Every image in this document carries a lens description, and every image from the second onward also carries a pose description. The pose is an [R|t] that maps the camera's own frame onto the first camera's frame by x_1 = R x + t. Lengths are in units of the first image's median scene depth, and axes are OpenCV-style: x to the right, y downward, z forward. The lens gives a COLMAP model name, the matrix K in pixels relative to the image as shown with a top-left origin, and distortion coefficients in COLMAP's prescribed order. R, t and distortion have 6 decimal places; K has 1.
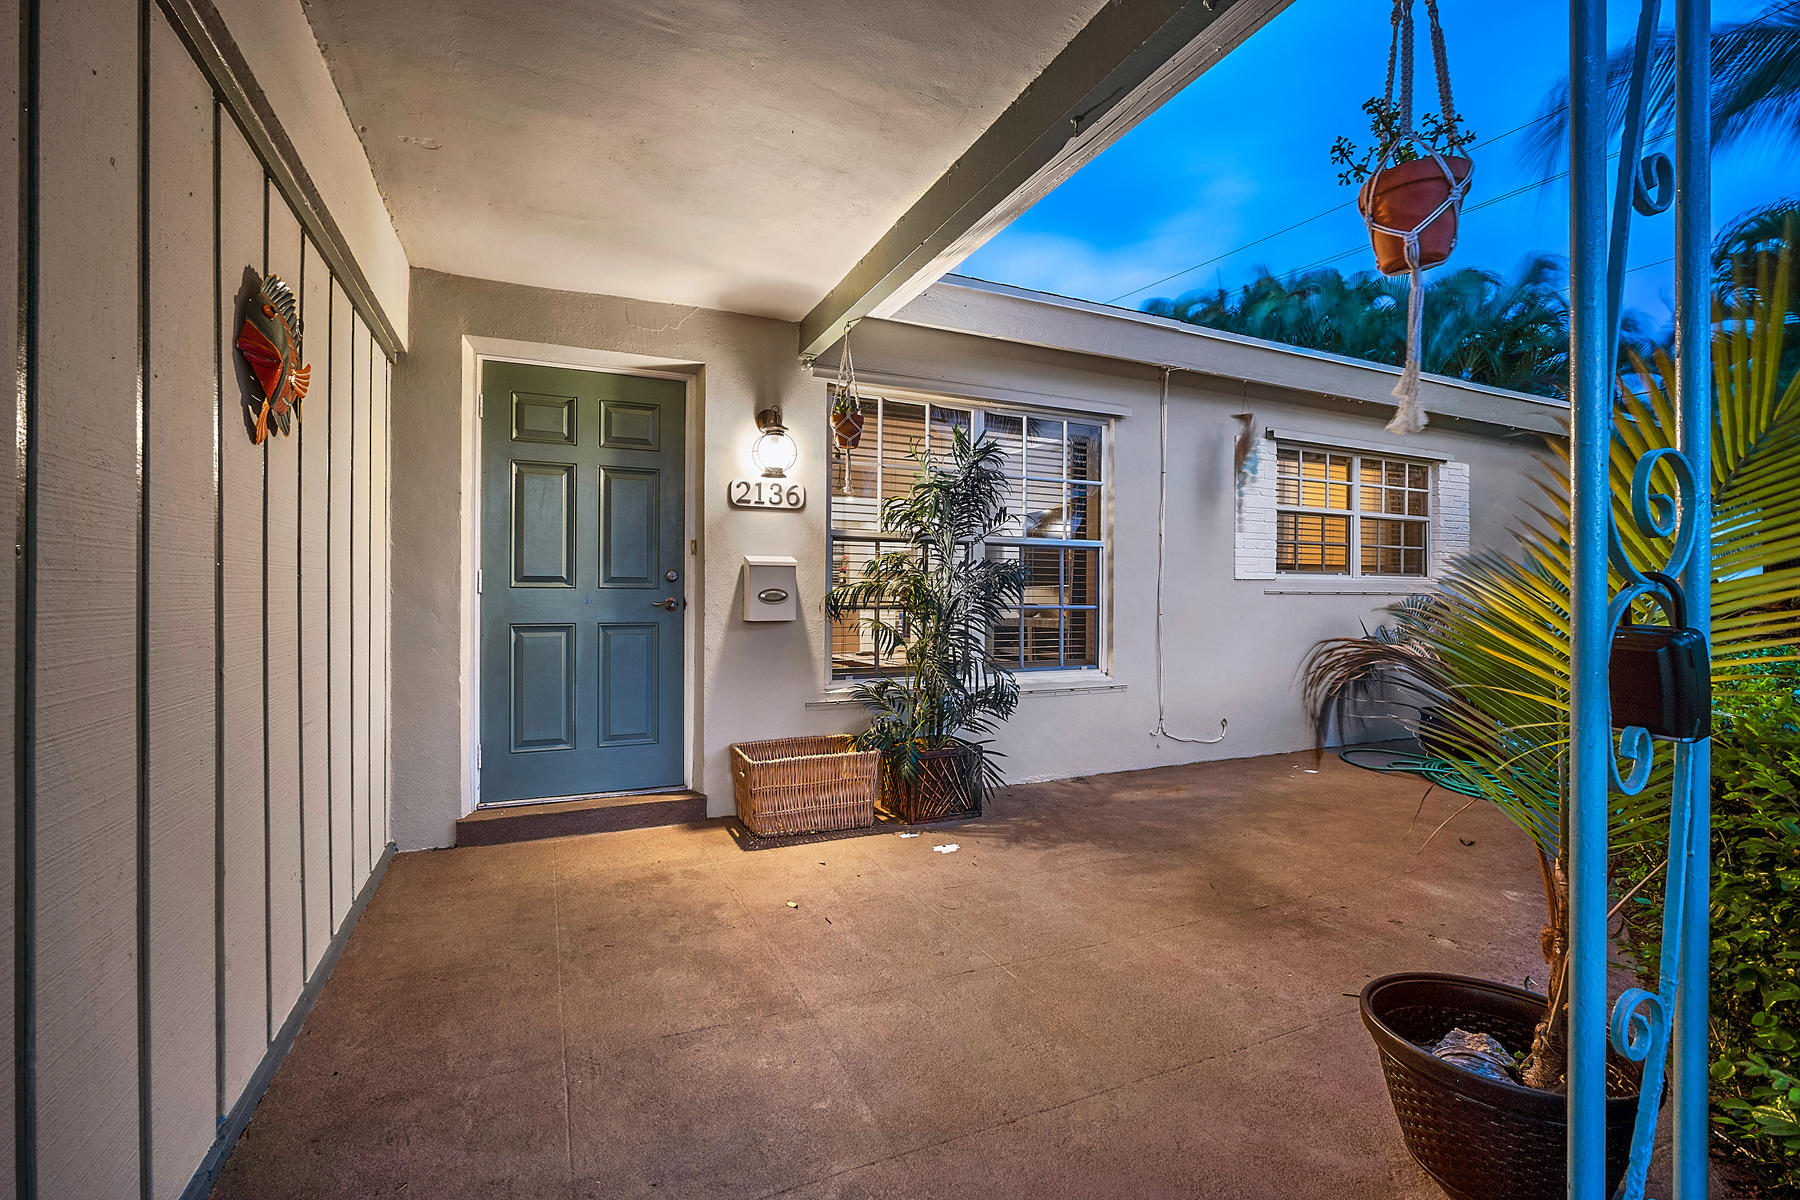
lens RADIAL K [[769.3, 0, 899.5], [0, 769.3, 595.2], [0, 0, 1]] dist [-0.017466, 0.001690]
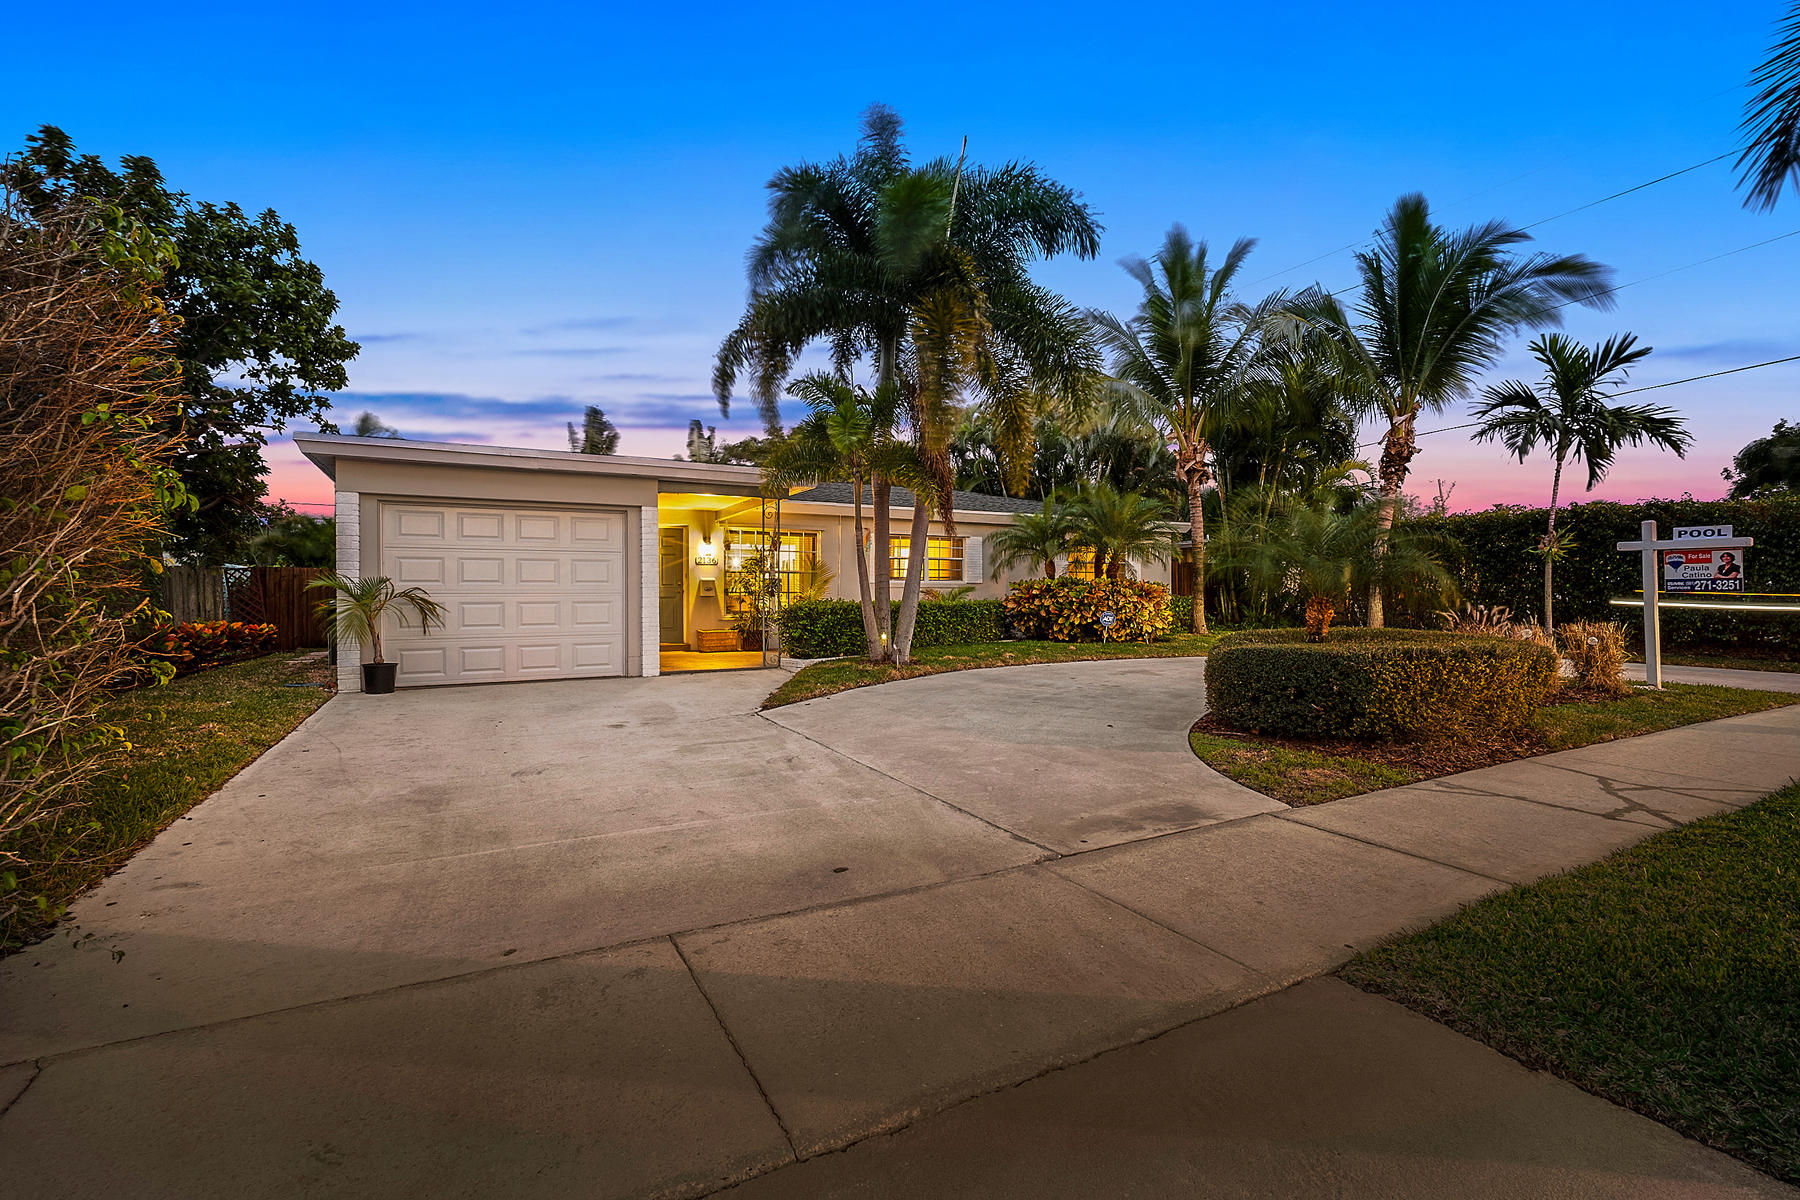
lens RADIAL K [[769.3, 0, 887.9], [0, 769.3, 586.5], [0, 0, 1]] dist [-0.017466, 0.001690]
pose [[0.997762, -0.005132, 0.066664, 0.406501], [0.005981, 0.999903, -0.012544, 0.038782], [-0.066593, 0.012915, 0.997697, -2.472278]]
